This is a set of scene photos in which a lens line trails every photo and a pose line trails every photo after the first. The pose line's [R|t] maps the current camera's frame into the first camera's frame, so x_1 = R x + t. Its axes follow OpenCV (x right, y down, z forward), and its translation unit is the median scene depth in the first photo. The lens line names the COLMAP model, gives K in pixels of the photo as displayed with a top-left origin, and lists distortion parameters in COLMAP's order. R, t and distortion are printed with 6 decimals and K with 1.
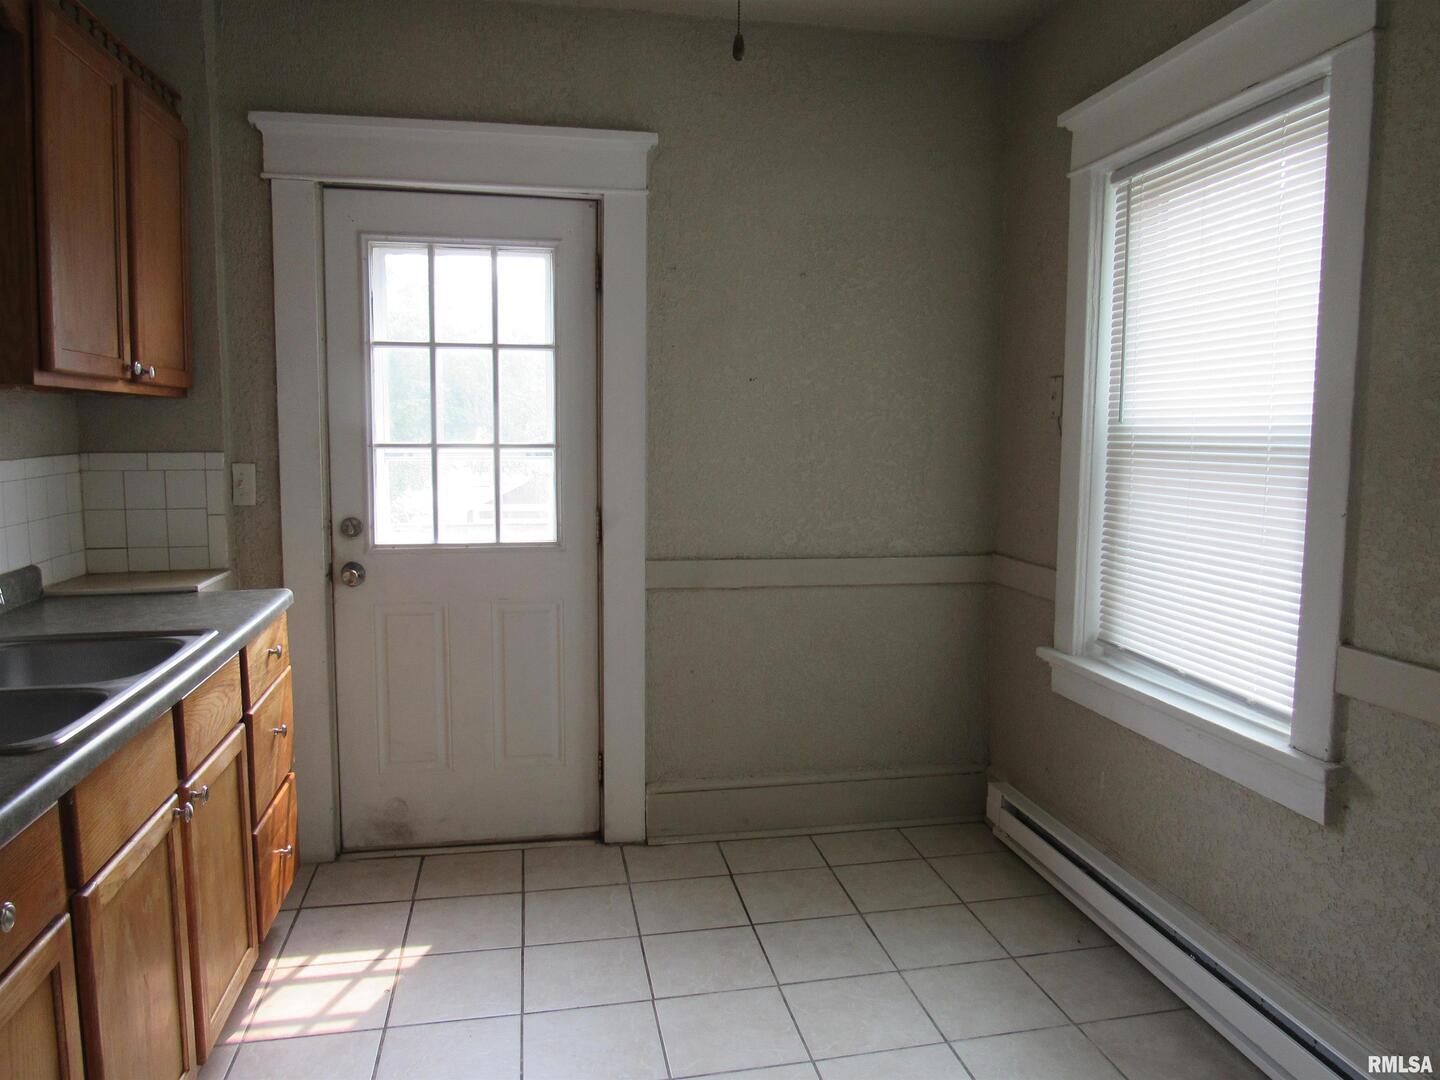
lens RADIAL K [[1048.3, 0, 719.8], [0, 1048.3, 541.9], [0, 0, 1]] dist [0.004010, -0.006108]
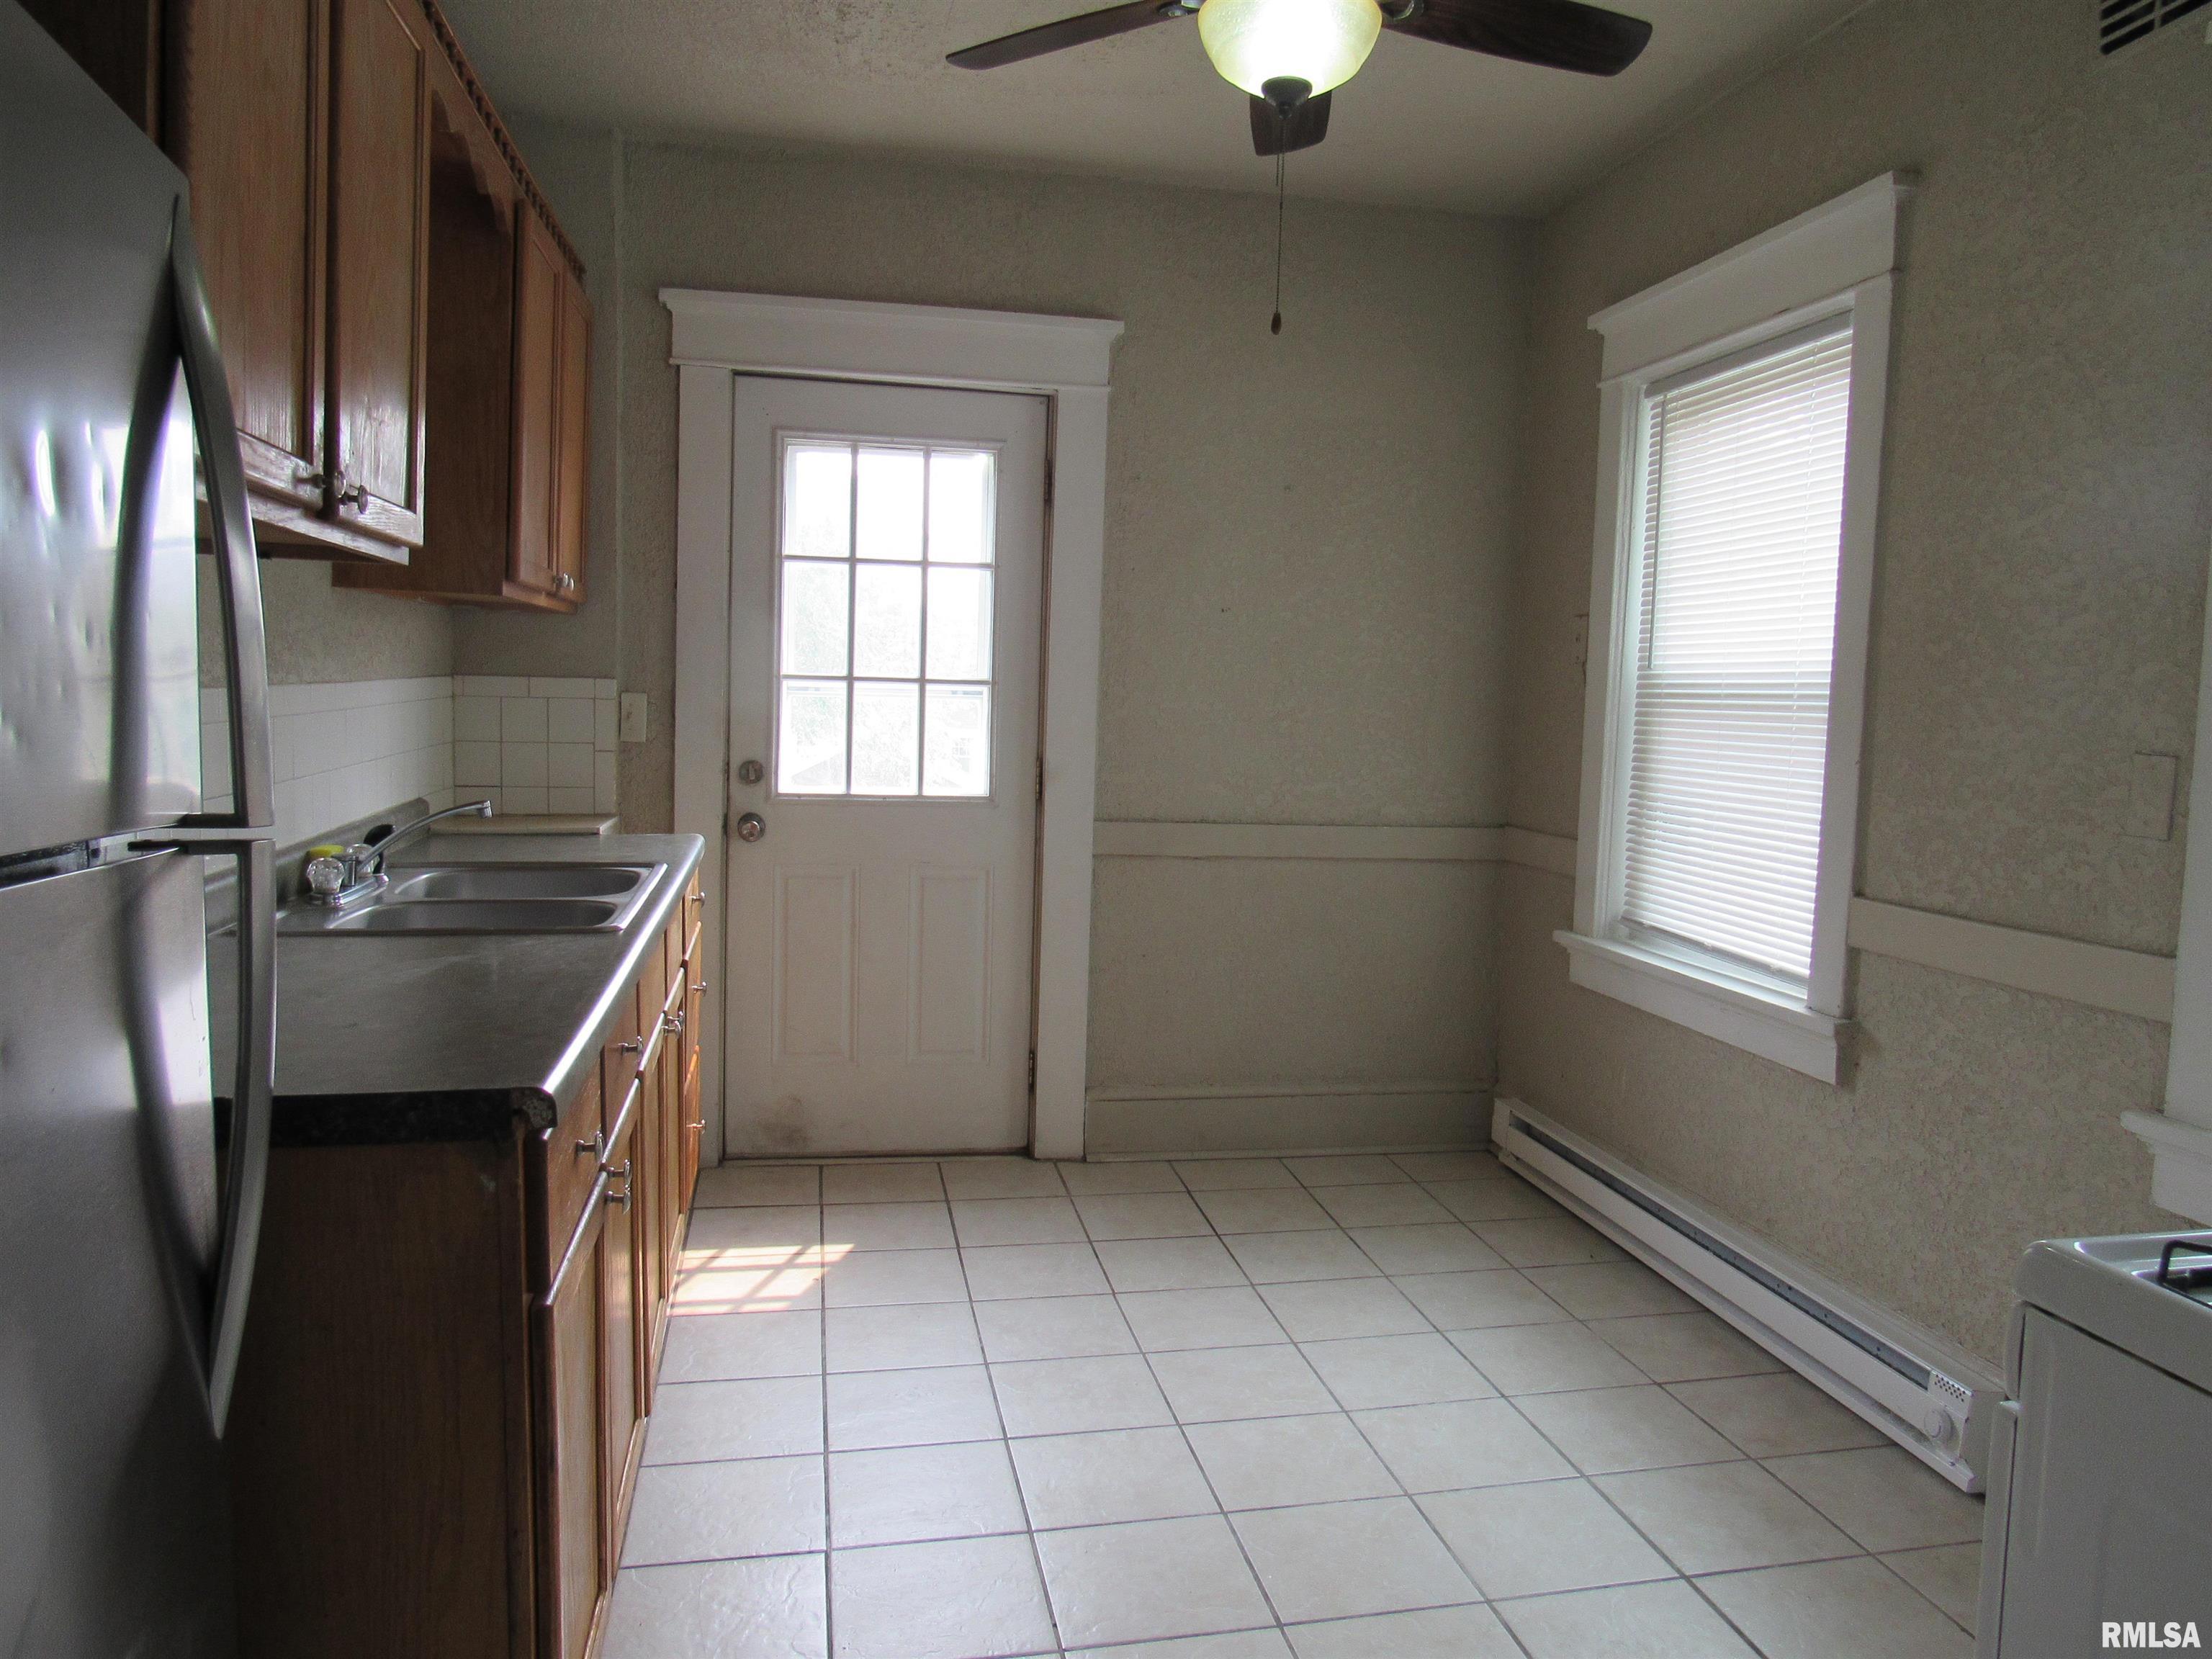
lens RADIAL K [[1610.4, 0, 1112.5], [0, 1610.4, 829.9], [0, 0, 1]] dist [0.004010, -0.006108]
pose [[0.999702, 0.024141, 0.003538, -0.065880], [-0.024066, 0.999511, -0.019958, 0.055248], [-0.004018, 0.019867, 0.999795, -0.323590]]
